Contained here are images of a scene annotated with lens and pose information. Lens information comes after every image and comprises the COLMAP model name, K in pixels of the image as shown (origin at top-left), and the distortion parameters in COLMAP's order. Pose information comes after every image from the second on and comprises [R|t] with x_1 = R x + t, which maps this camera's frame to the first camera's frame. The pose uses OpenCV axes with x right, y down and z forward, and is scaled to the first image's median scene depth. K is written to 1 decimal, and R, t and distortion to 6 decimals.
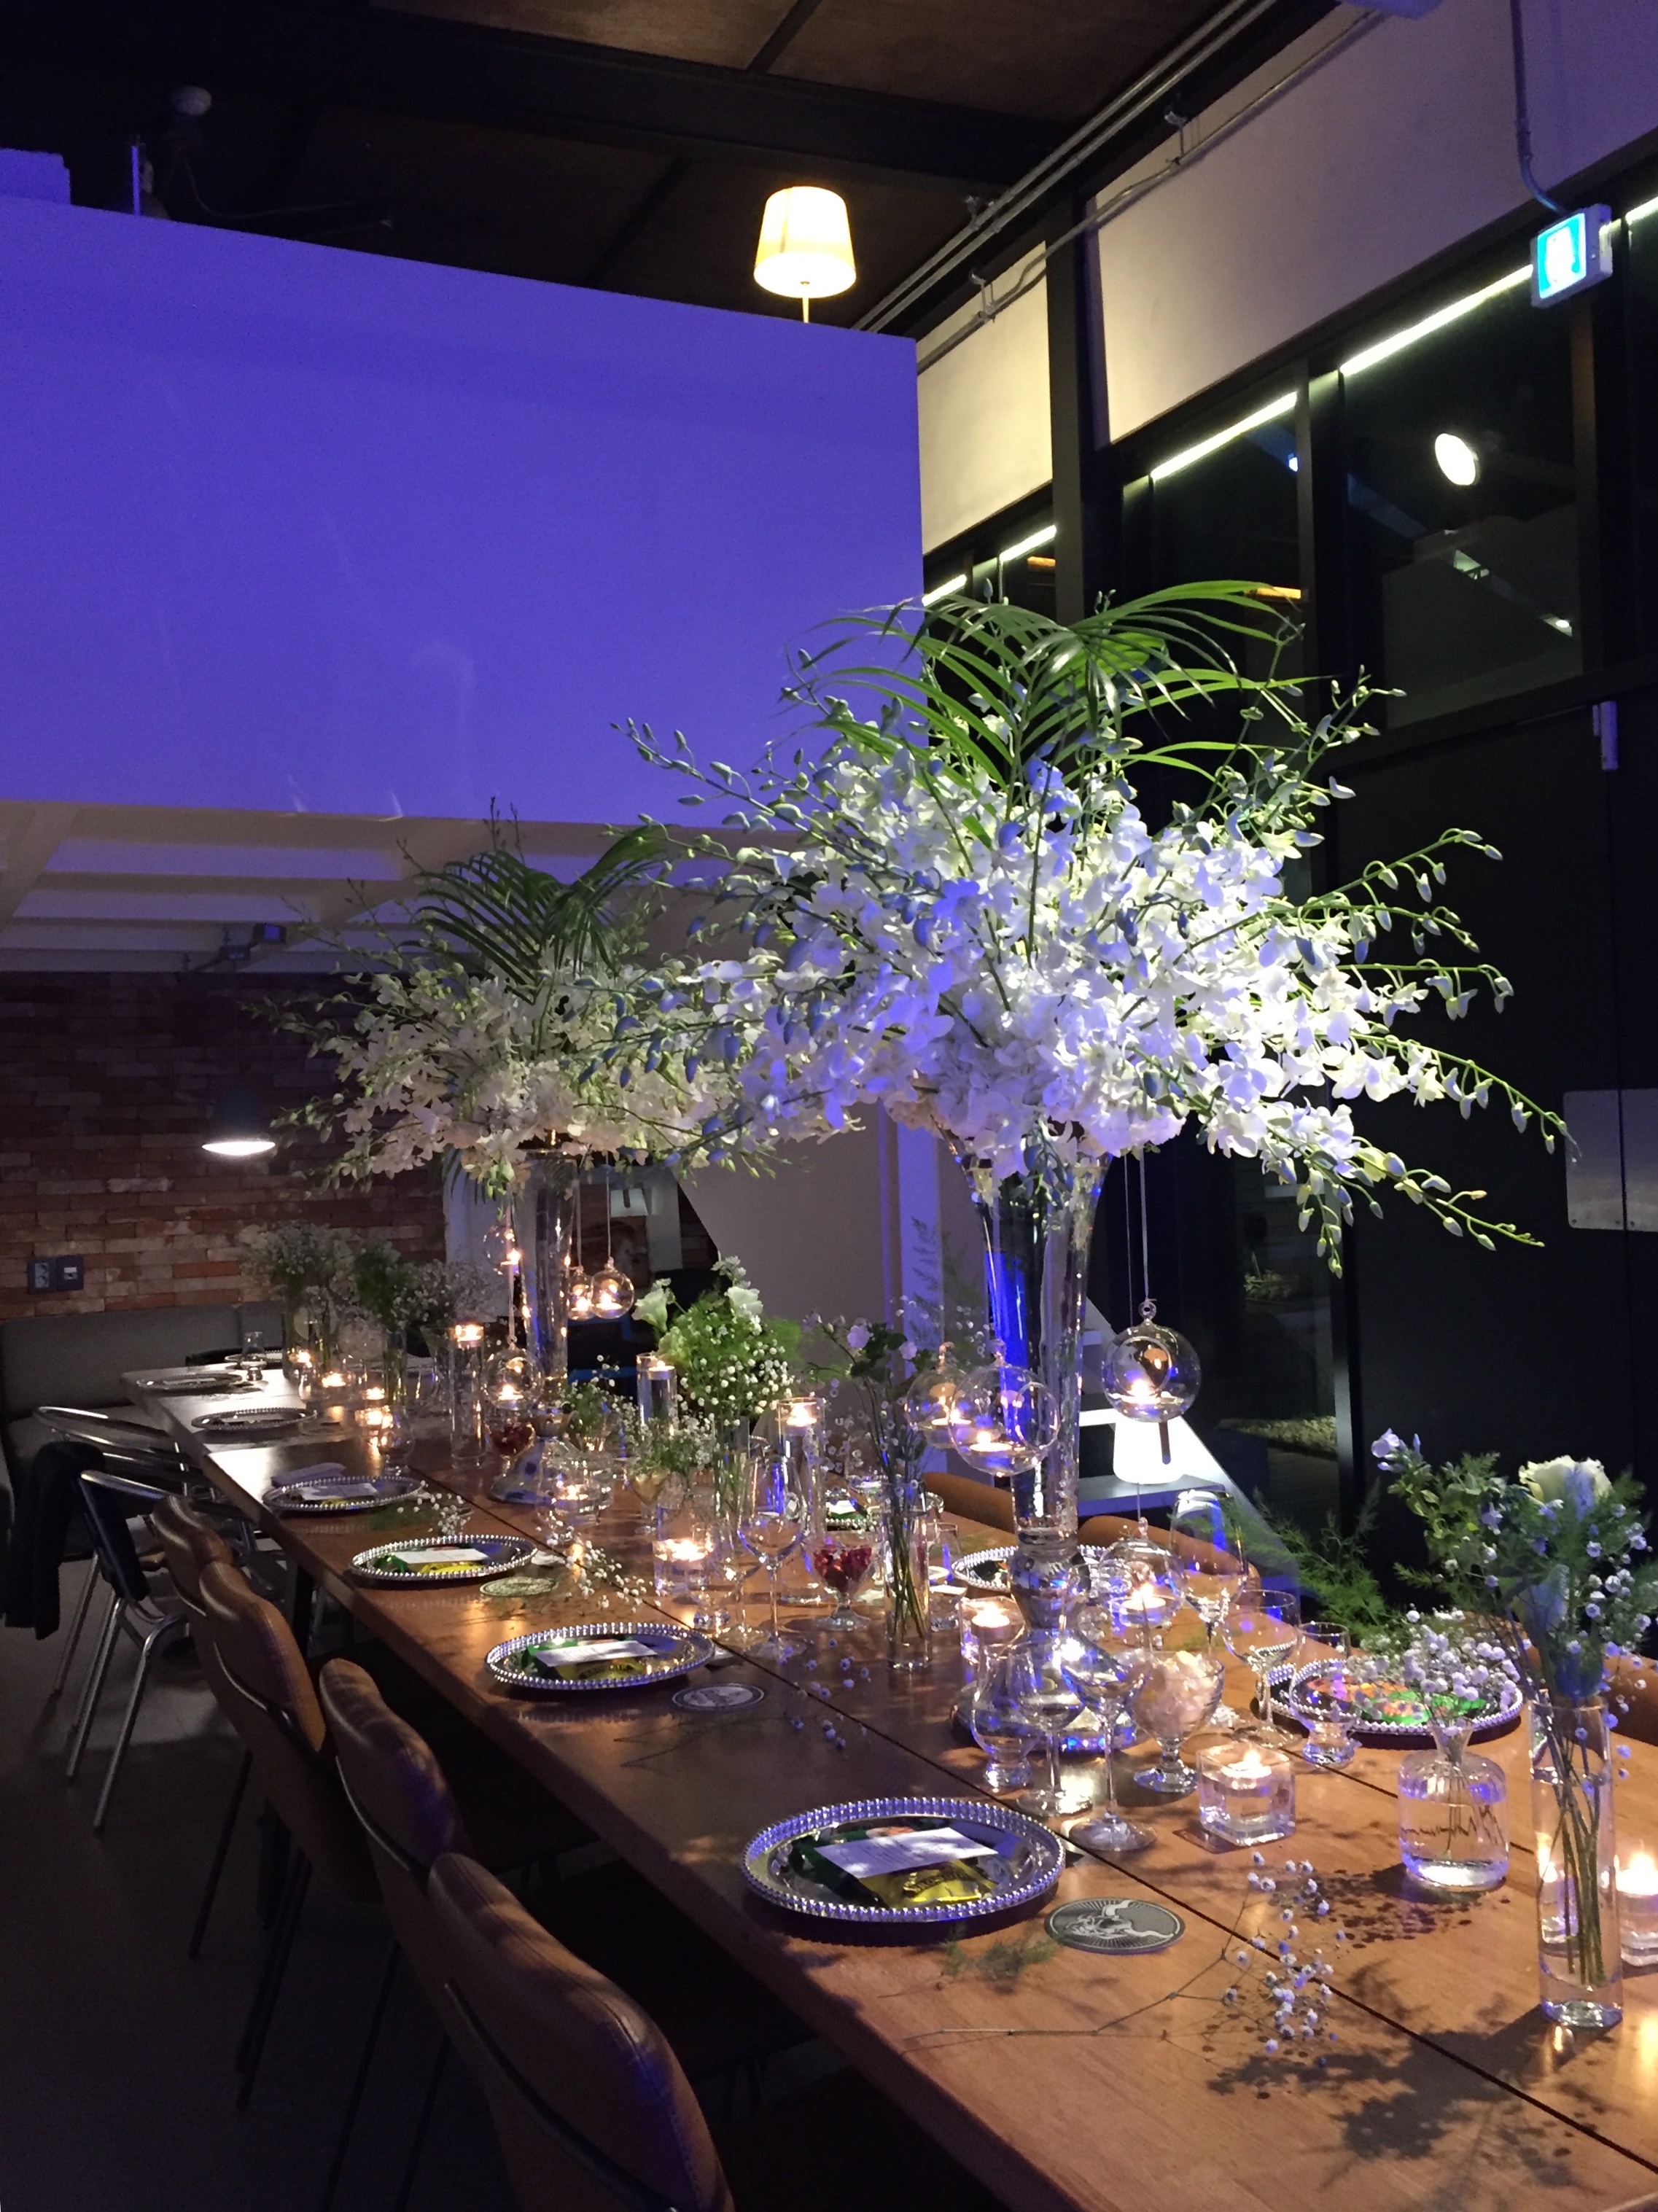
lens RADIAL K [[2052.2, 0, 827.2], [0, 2052.2, 1069.8], [0, 0, 1]] dist [0.139291, -0.192756]
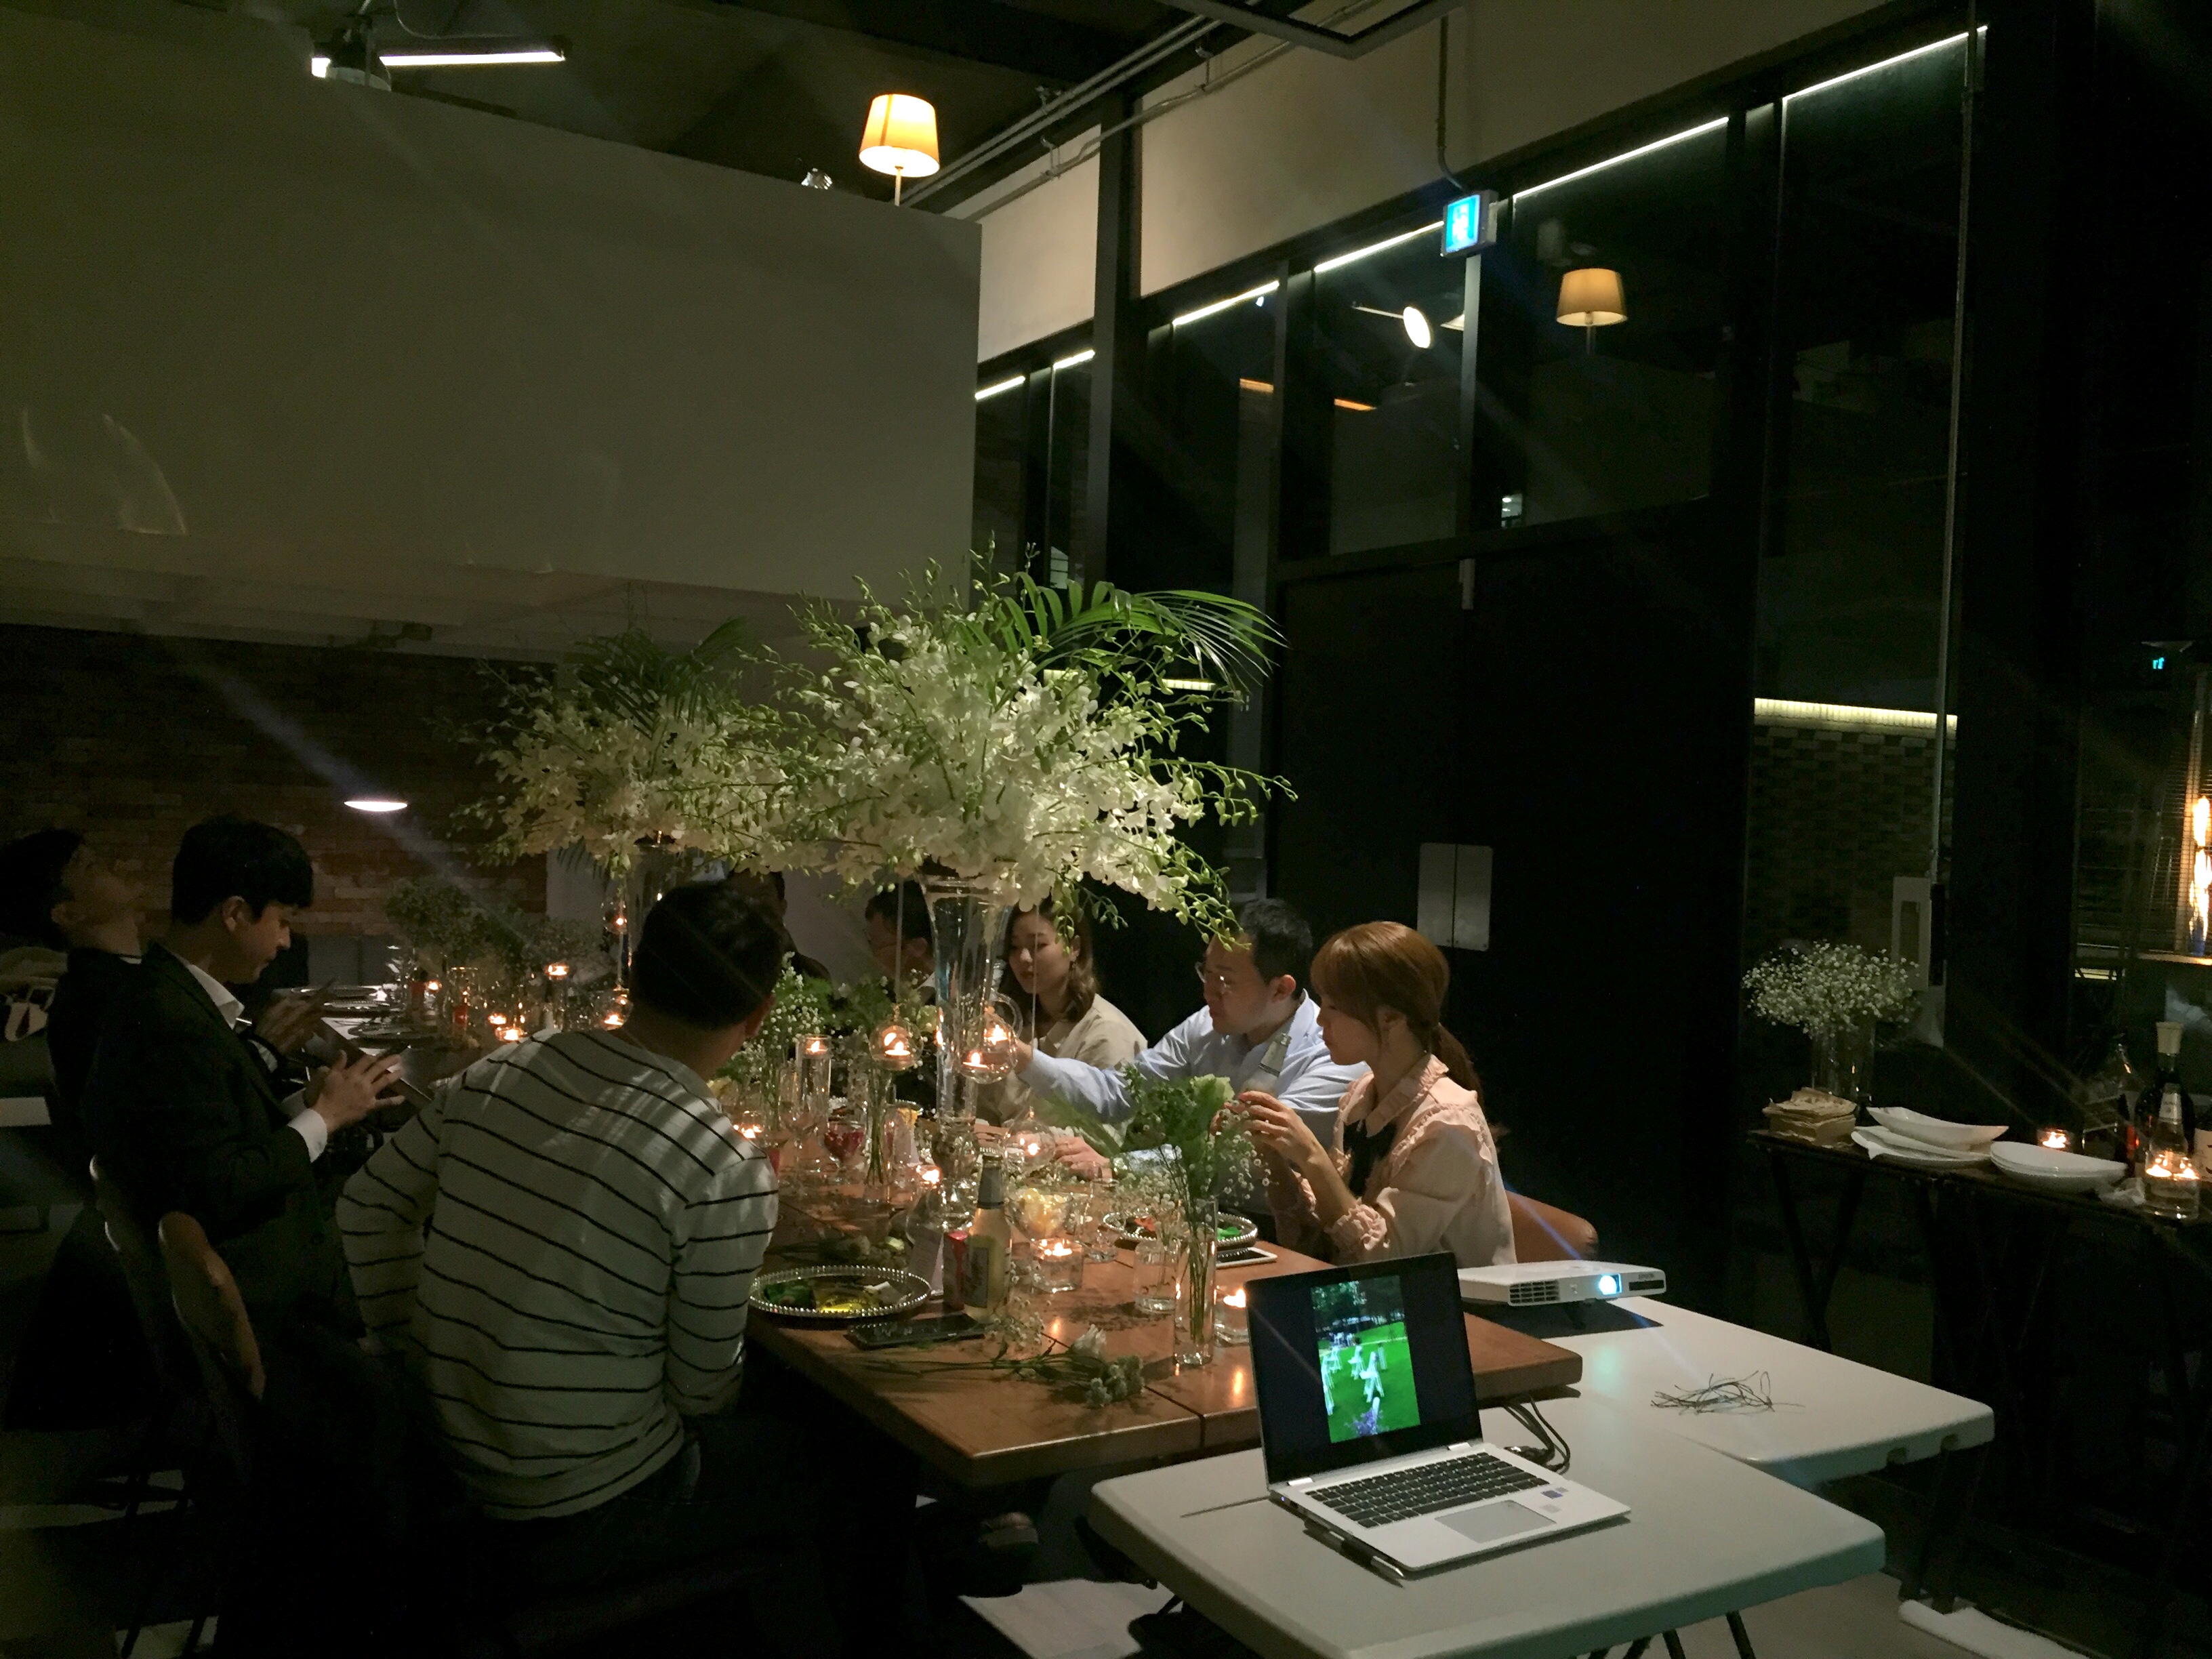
lens RADIAL K [[1908.9, 0, 1106.0], [0, 1908.9, 829.5], [0, 0, 1]] dist [0.132736, -0.183503]
pose [[0.991971, 0.067891, 0.106693, 0.023552], [-0.072032, 0.996772, 0.035443, -0.037540], [-0.103942, -0.042844, 0.993660, -0.290109]]
